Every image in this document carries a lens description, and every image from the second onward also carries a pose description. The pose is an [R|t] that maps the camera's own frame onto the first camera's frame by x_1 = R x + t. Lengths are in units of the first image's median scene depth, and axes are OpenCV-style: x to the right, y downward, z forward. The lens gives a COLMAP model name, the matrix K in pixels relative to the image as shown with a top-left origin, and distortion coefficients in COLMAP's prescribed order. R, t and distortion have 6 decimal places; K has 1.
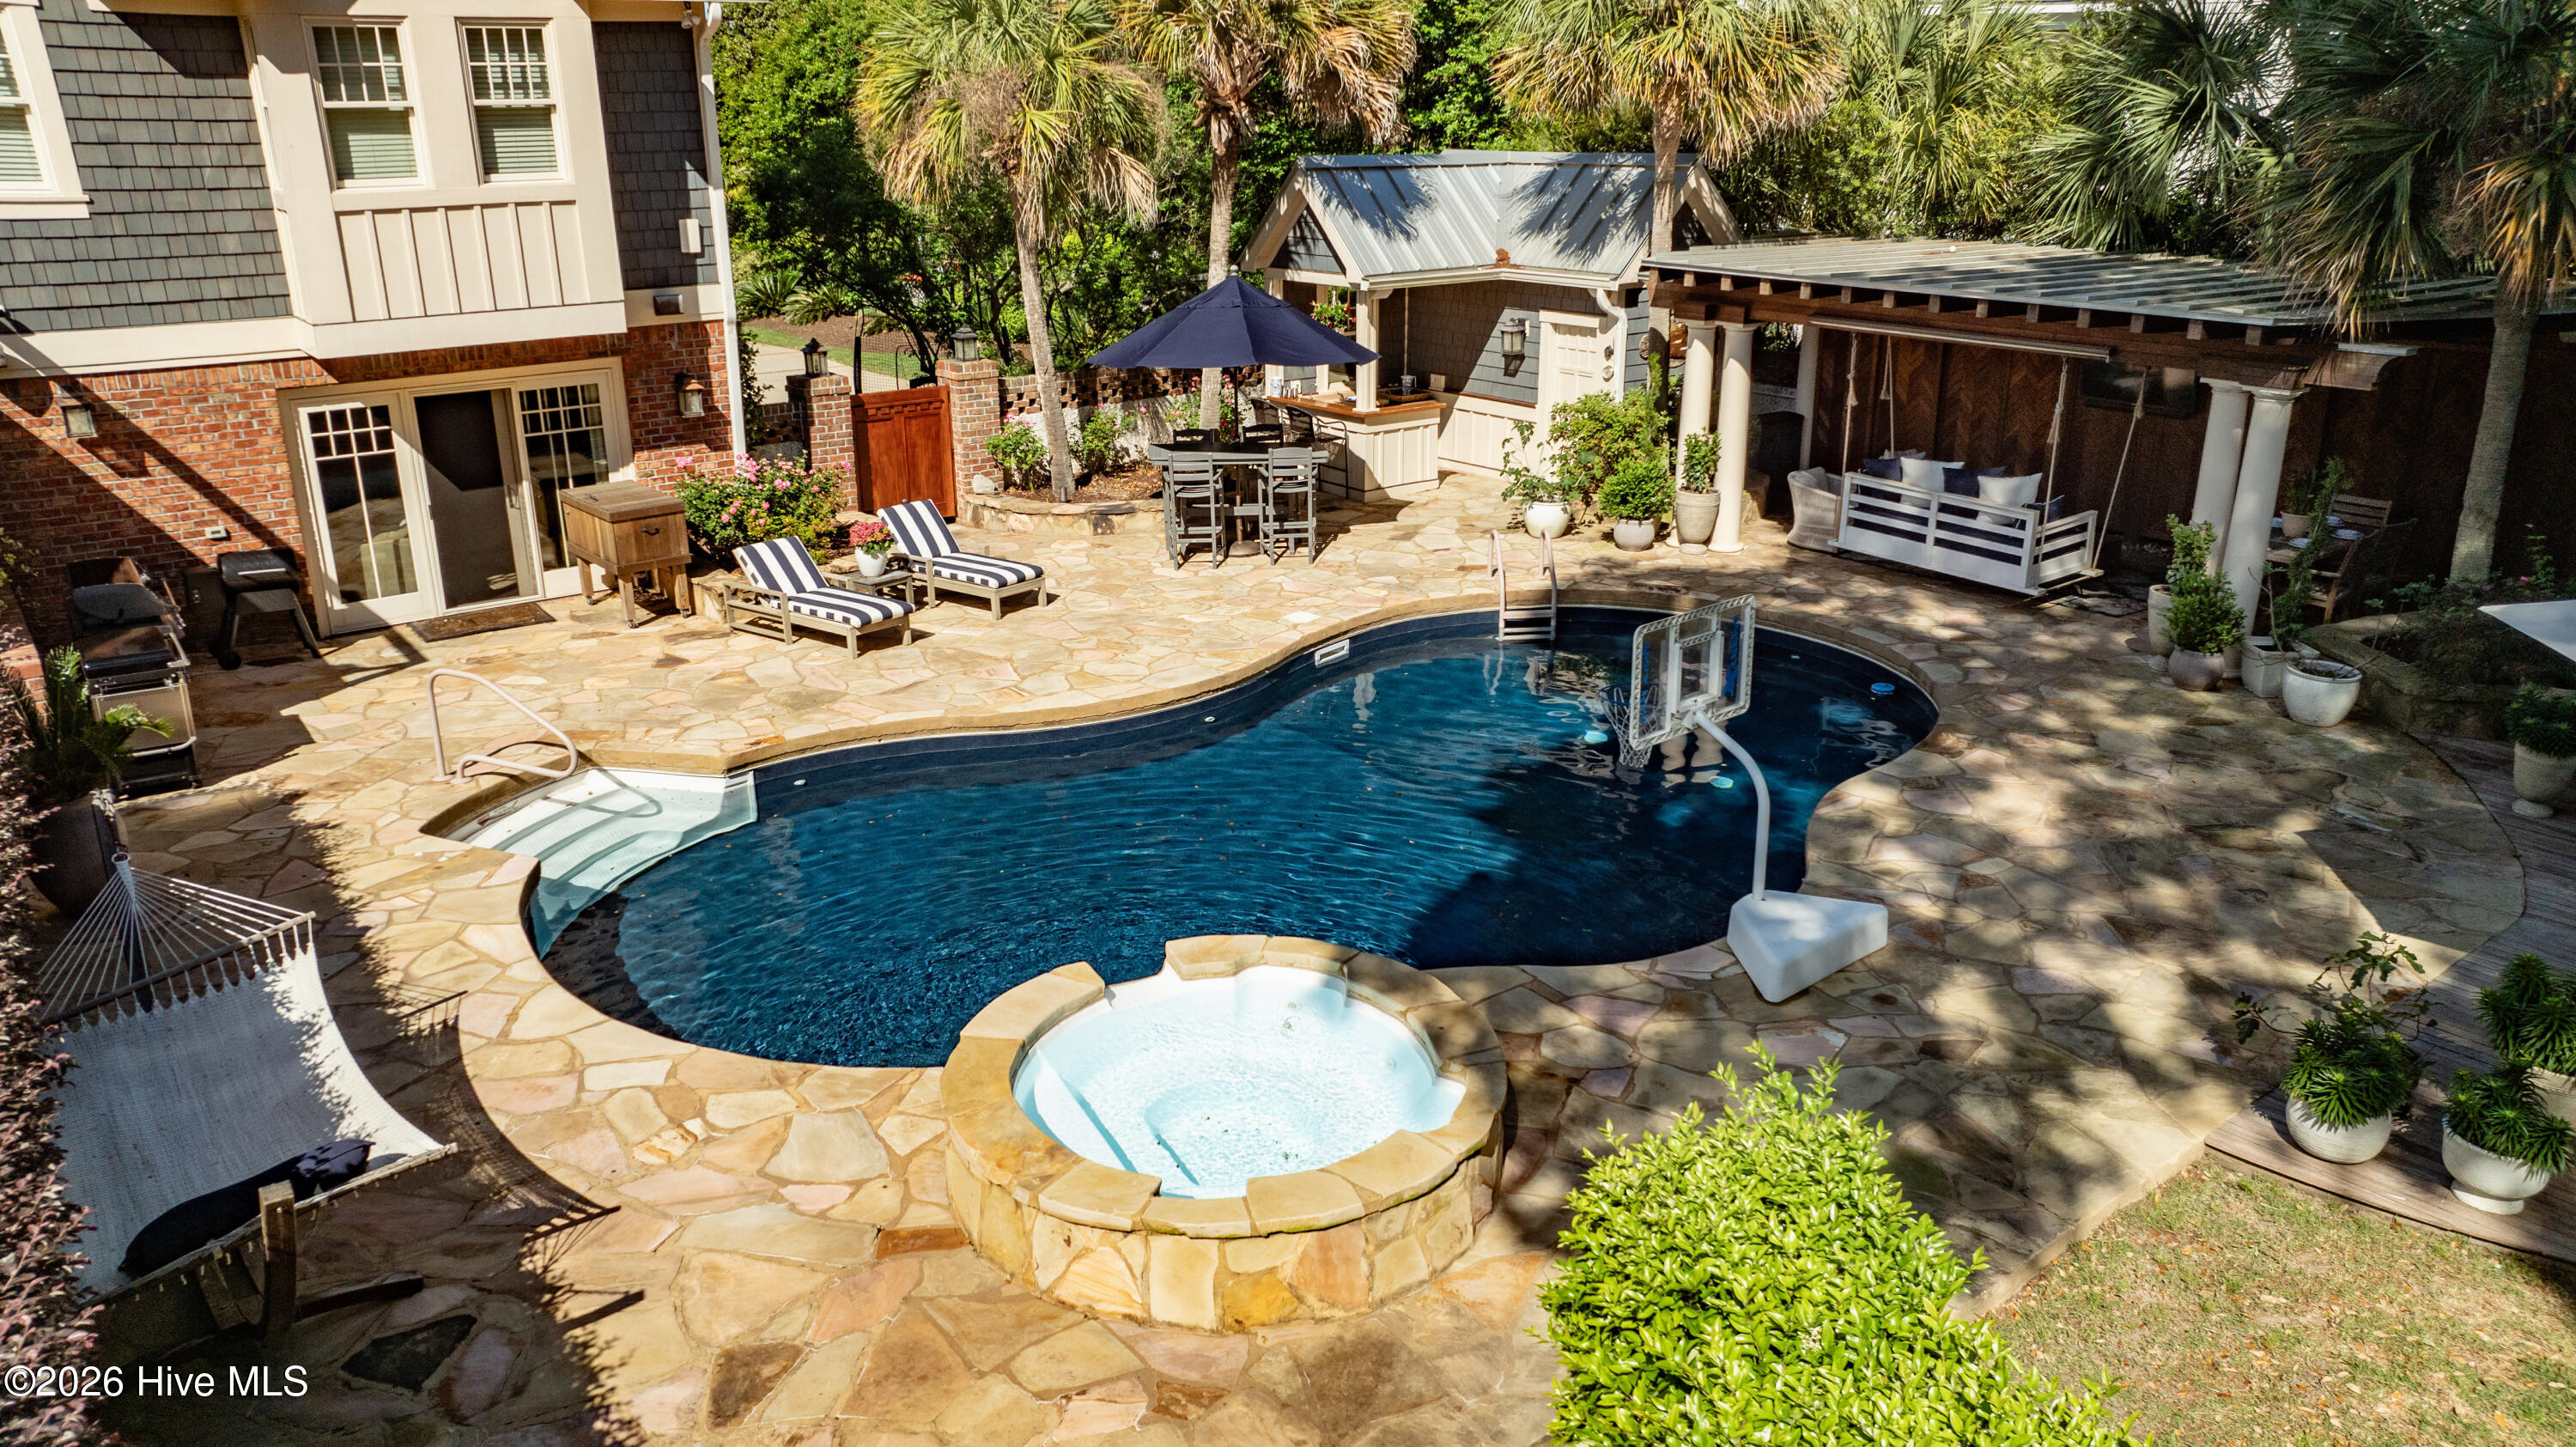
lens RADIAL K [[1772.7, 0, 1281.6], [0, 1772.7, 697.1], [0, 0, 1]] dist [0.010709, 0.012769]
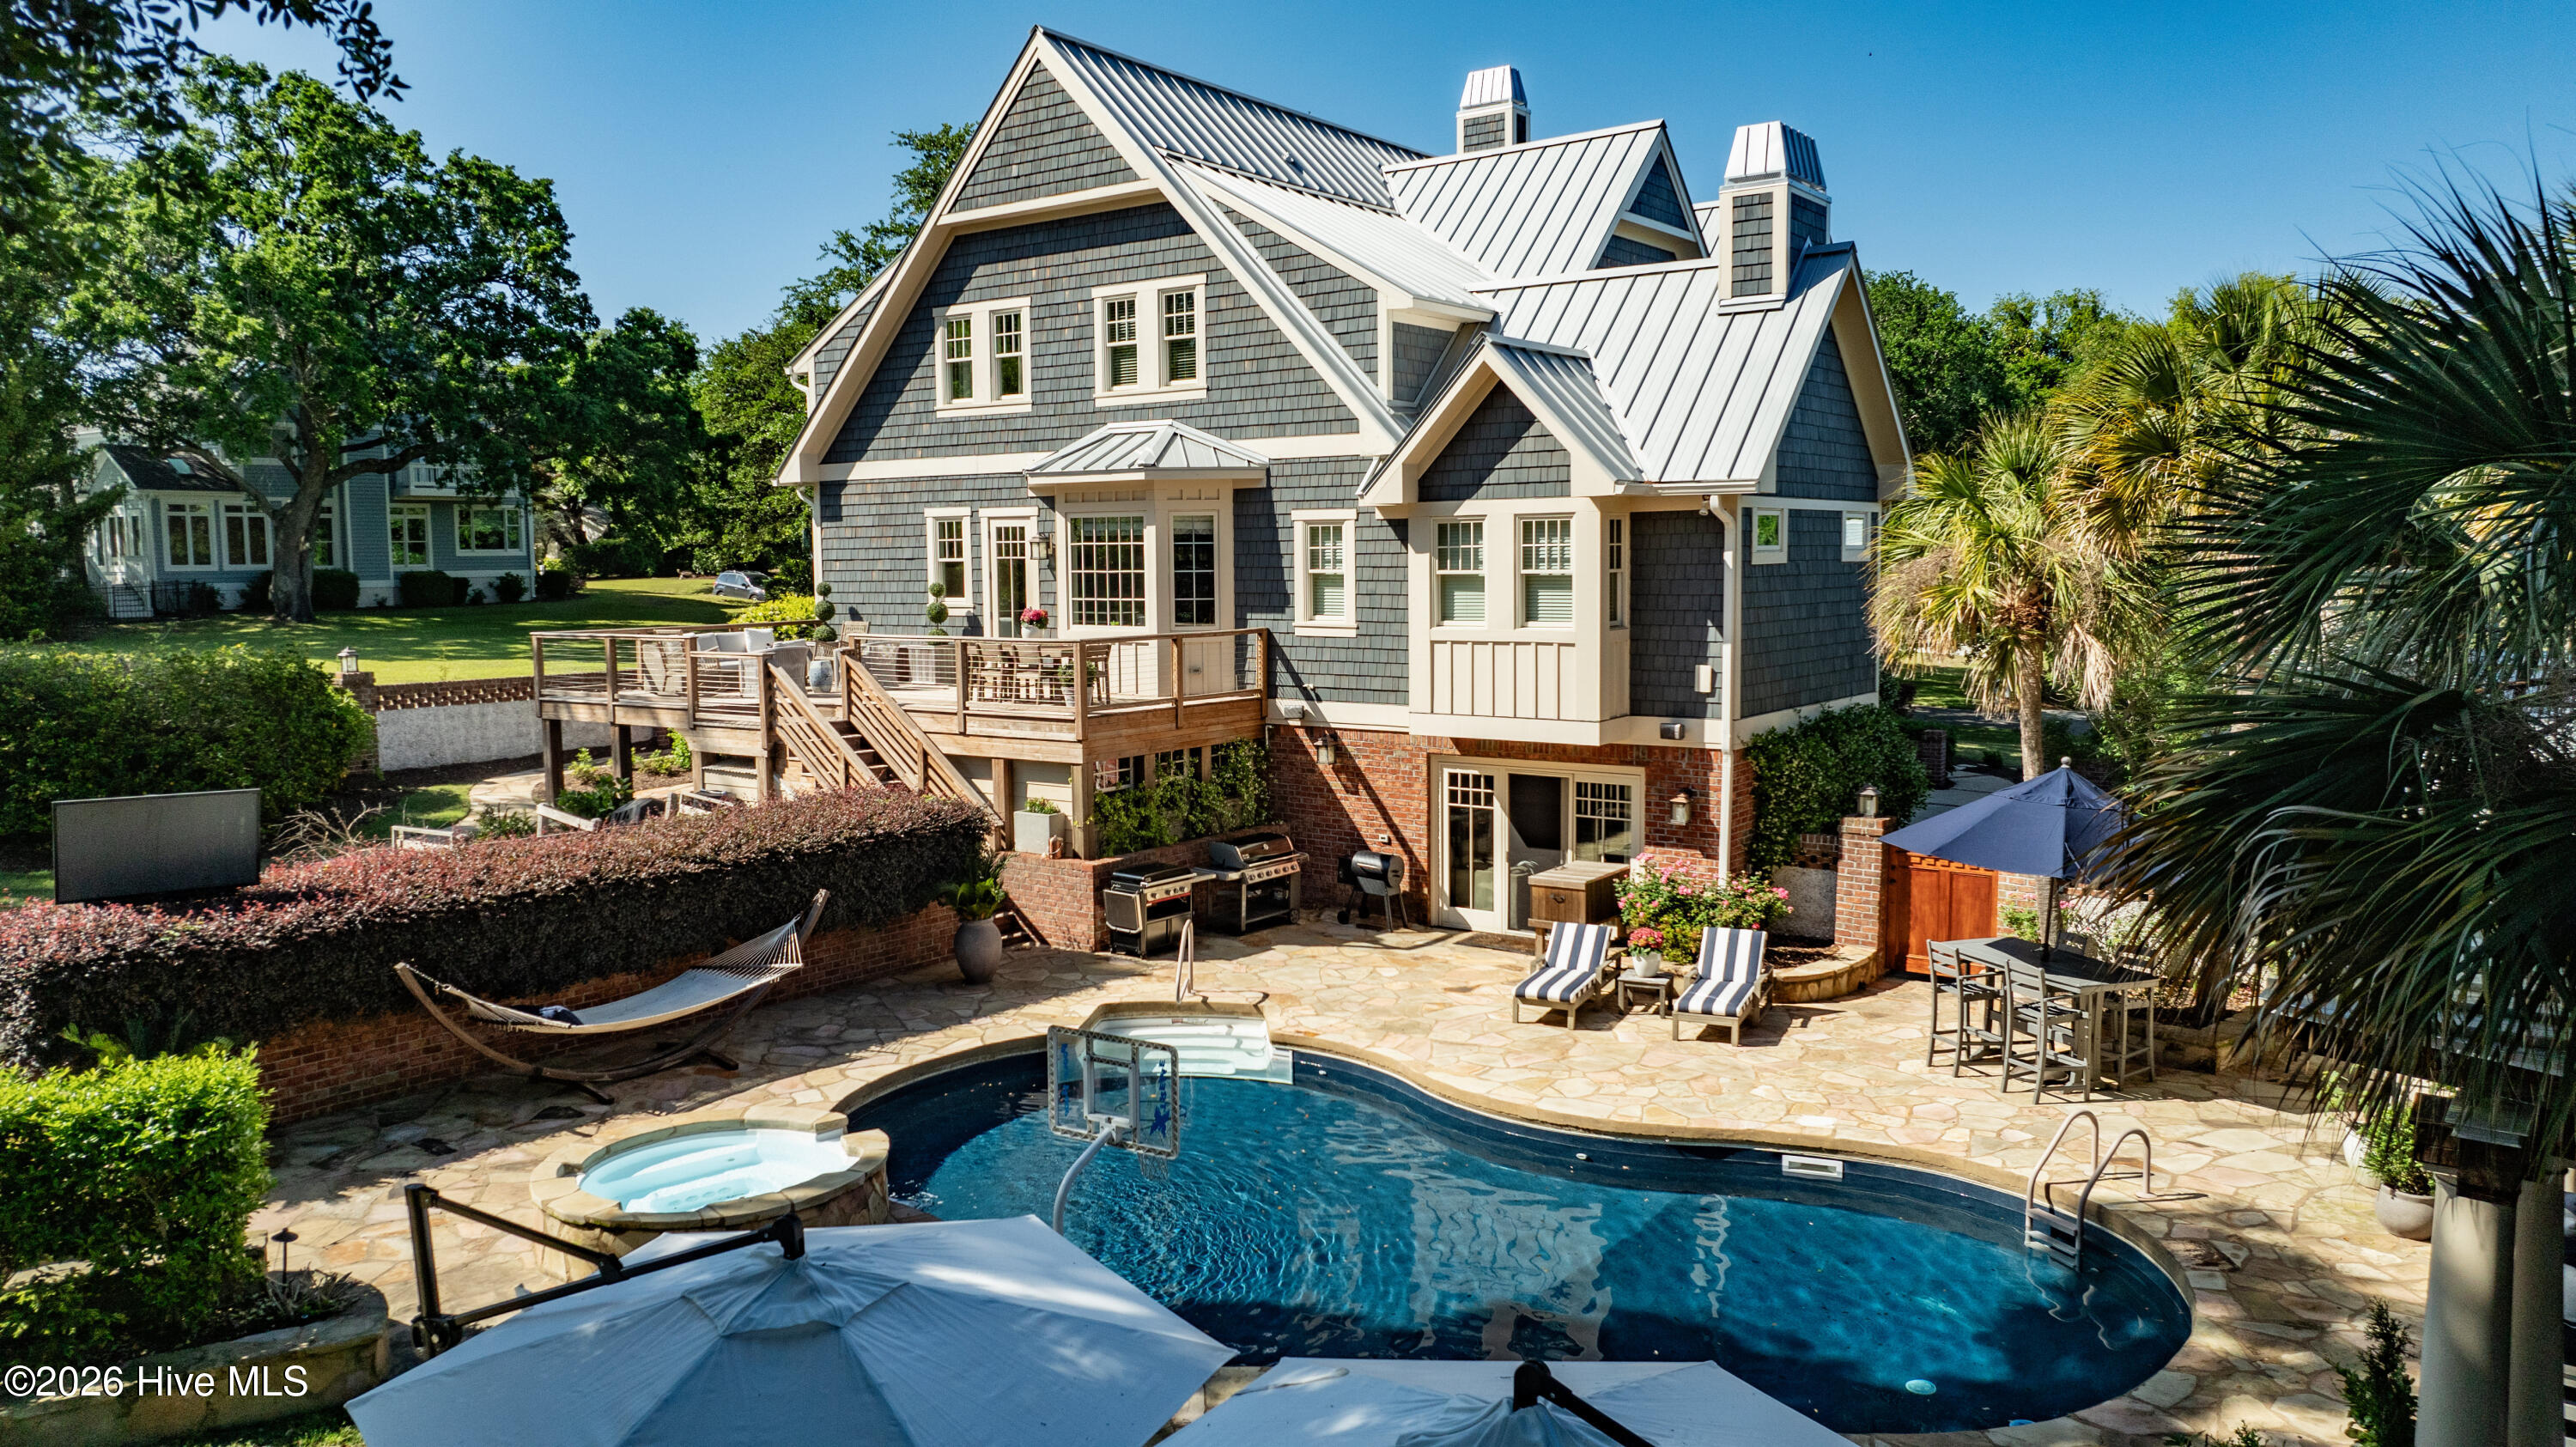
lens RADIAL K [[1772.7, 0, 1283.0], [0, 1772.7, 737.1], [0, 0, 1]] dist [0.010709, 0.012769]
pose [[0.307459, 0.108574, -0.945347, 0.794764], [-0.304132, 0.952572, 0.010490, -0.165299], [0.901650, 0.284285, 0.325898, 0.408646]]
